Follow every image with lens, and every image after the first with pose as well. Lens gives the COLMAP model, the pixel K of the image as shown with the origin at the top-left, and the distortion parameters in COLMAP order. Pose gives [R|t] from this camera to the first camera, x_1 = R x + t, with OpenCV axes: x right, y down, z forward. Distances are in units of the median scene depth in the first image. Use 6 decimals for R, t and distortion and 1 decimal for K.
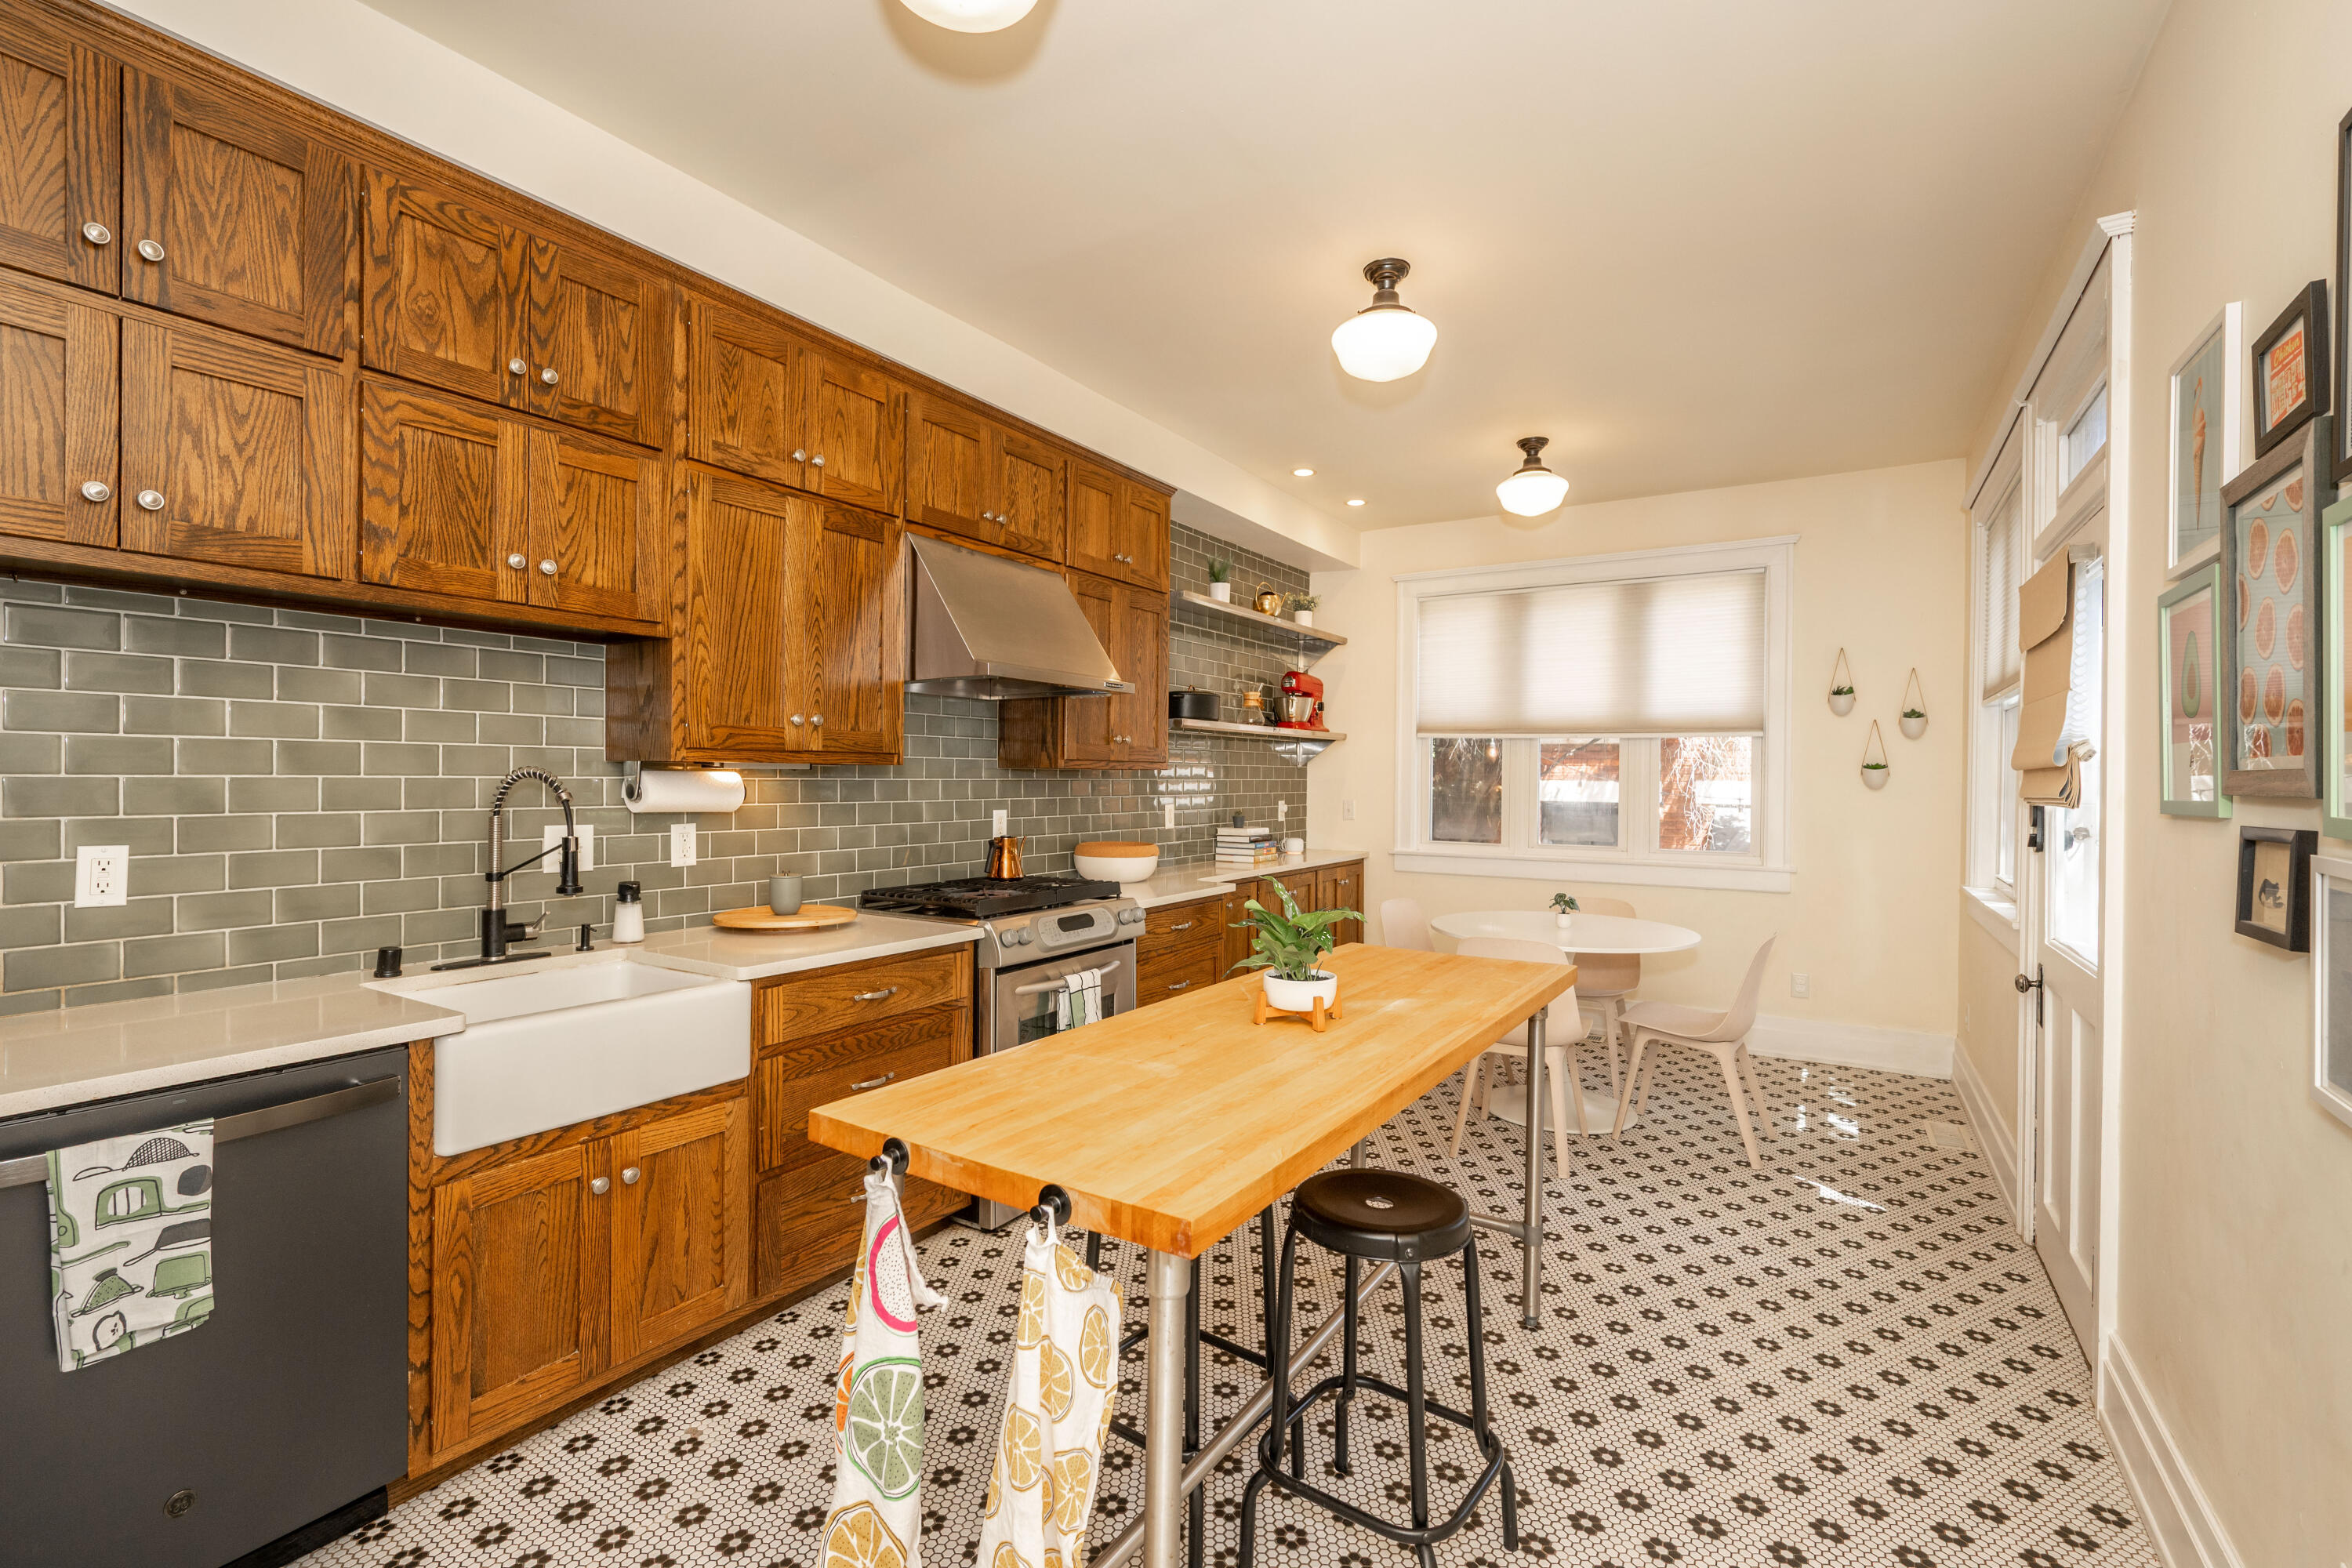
lens RADIAL K [[1048.0, 0, 1176.3], [0, 1048.0, 760.8], [0, 0, 1]] dist [-0.001281, 0.000525]
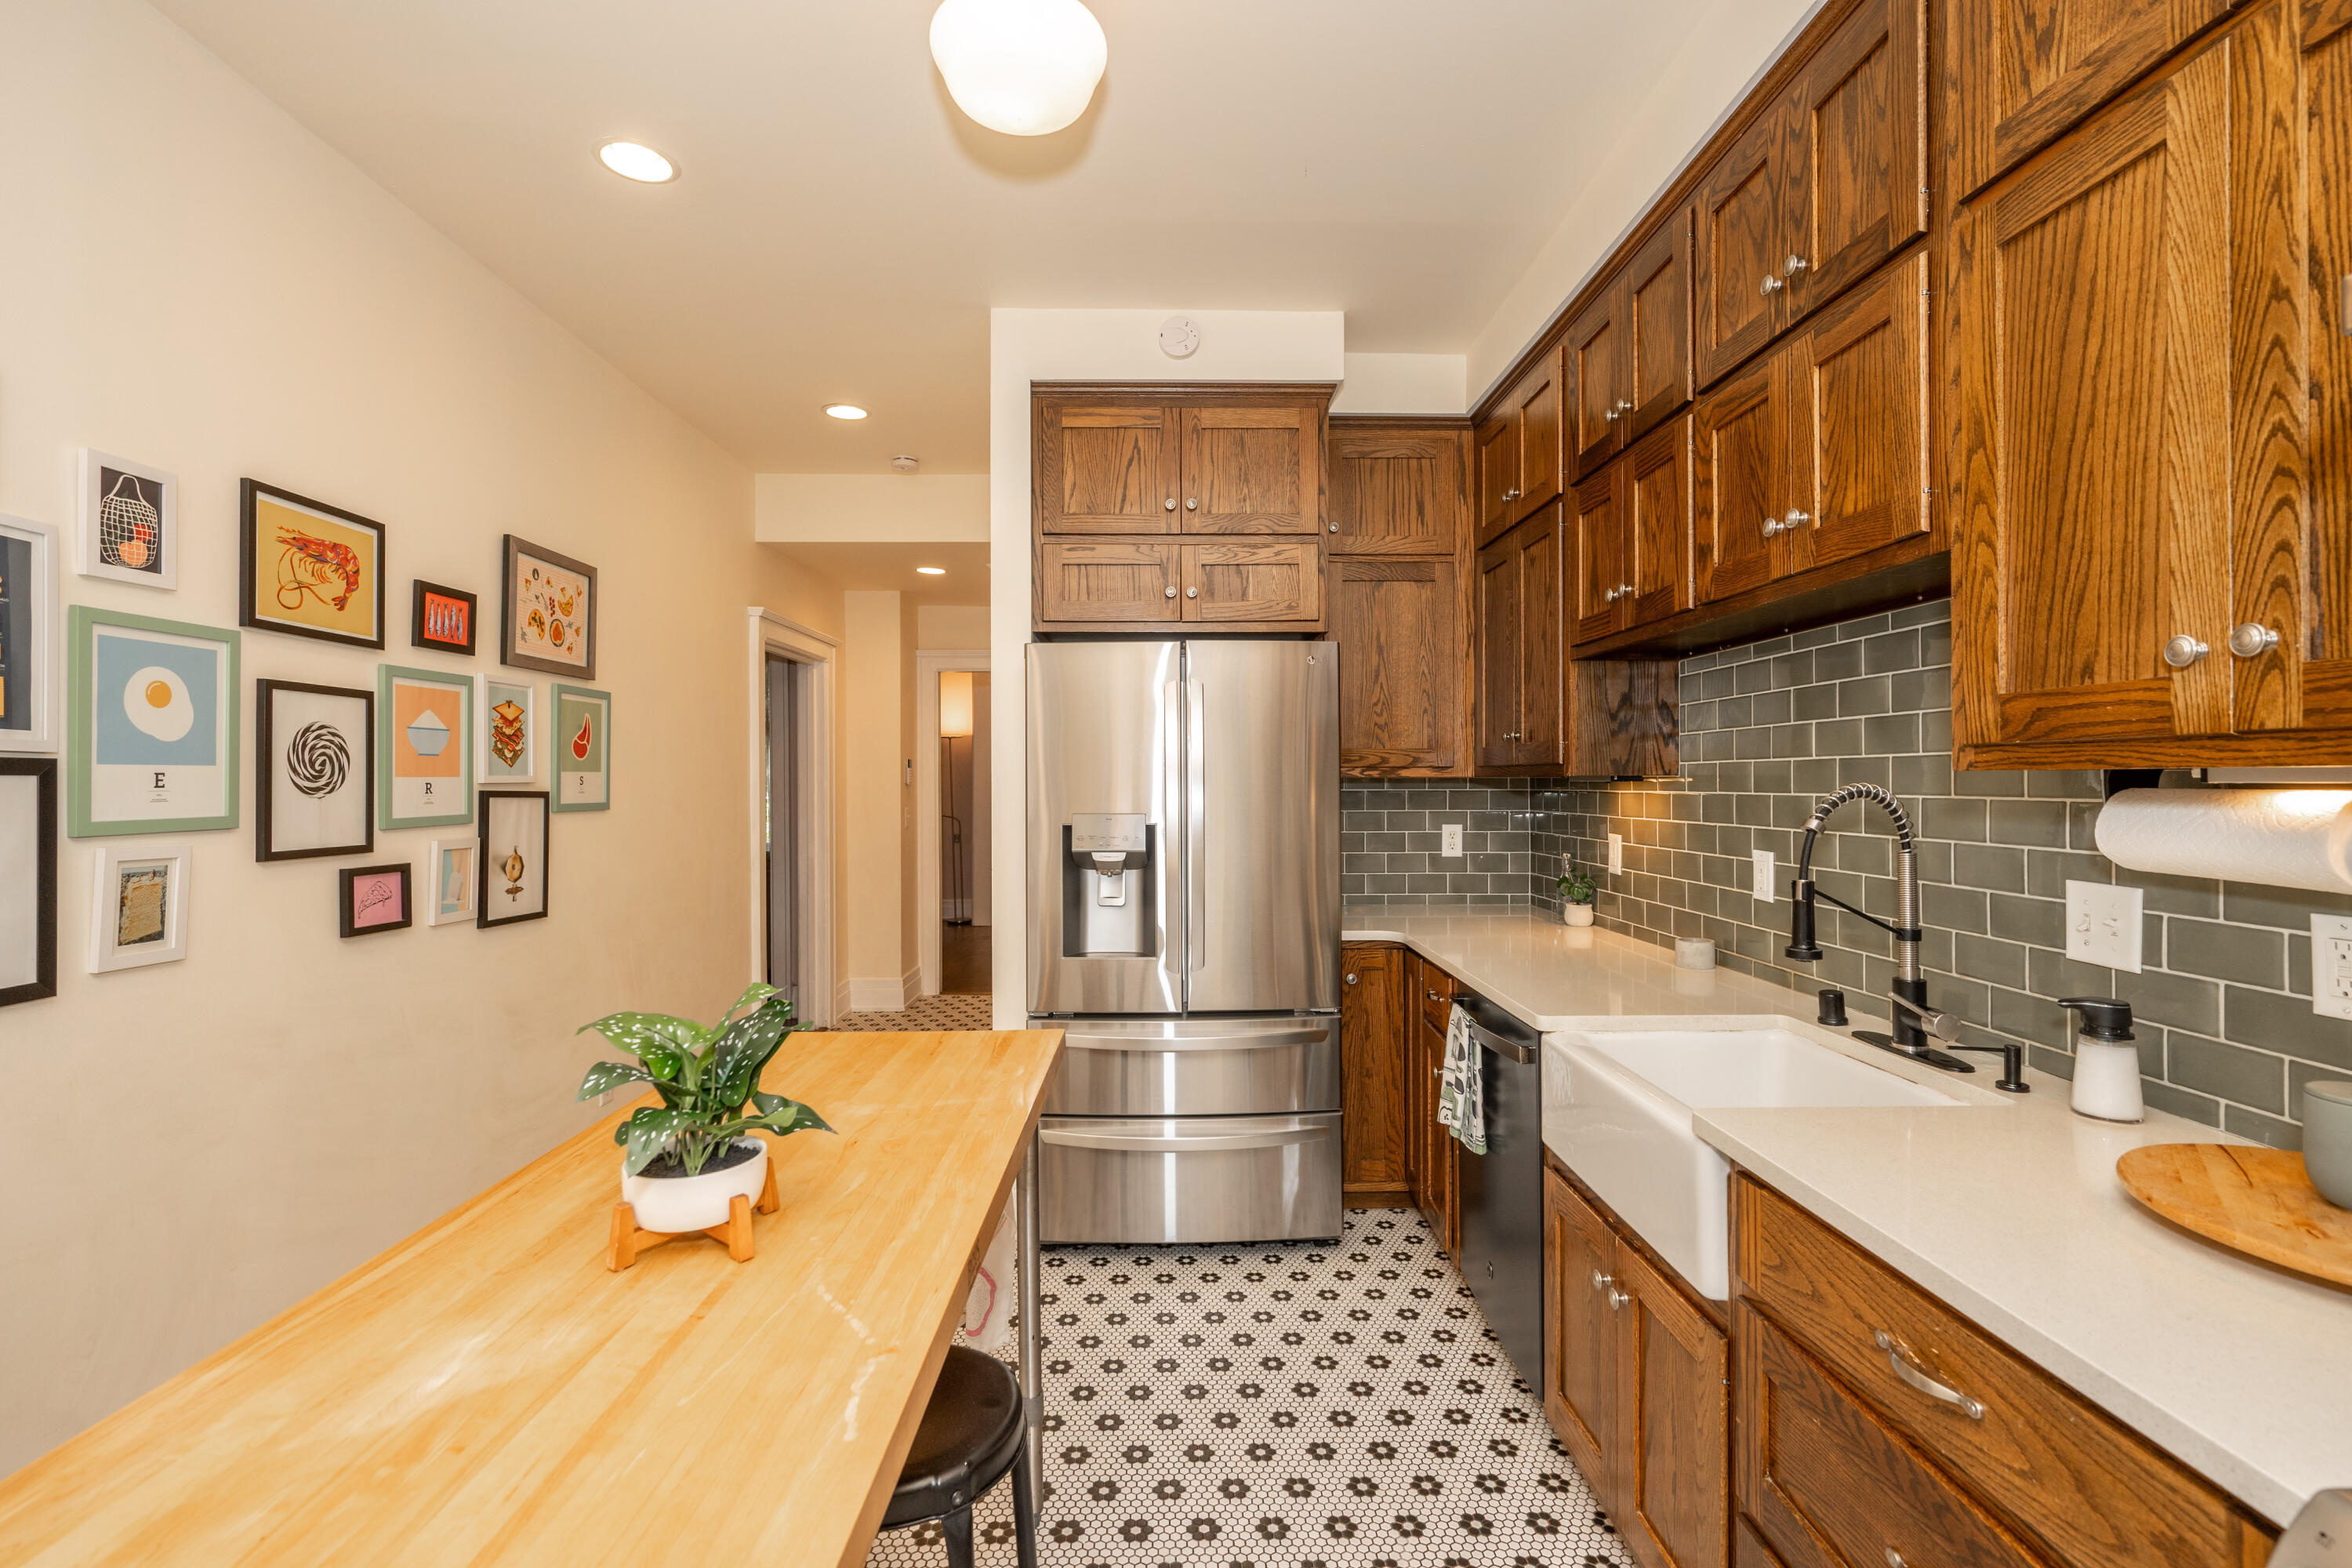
lens RADIAL K [[1048.0, 0, 1171.8], [0, 1048.0, 774.5], [0, 0, 1]] dist [-0.001281, 0.000525]
pose [[-0.839452, -0.007982, -0.543375, 0.080398], [0.005493, 0.999716, -0.023172, 0.006120], [0.543406, -0.022436, -0.839170, 0.612112]]
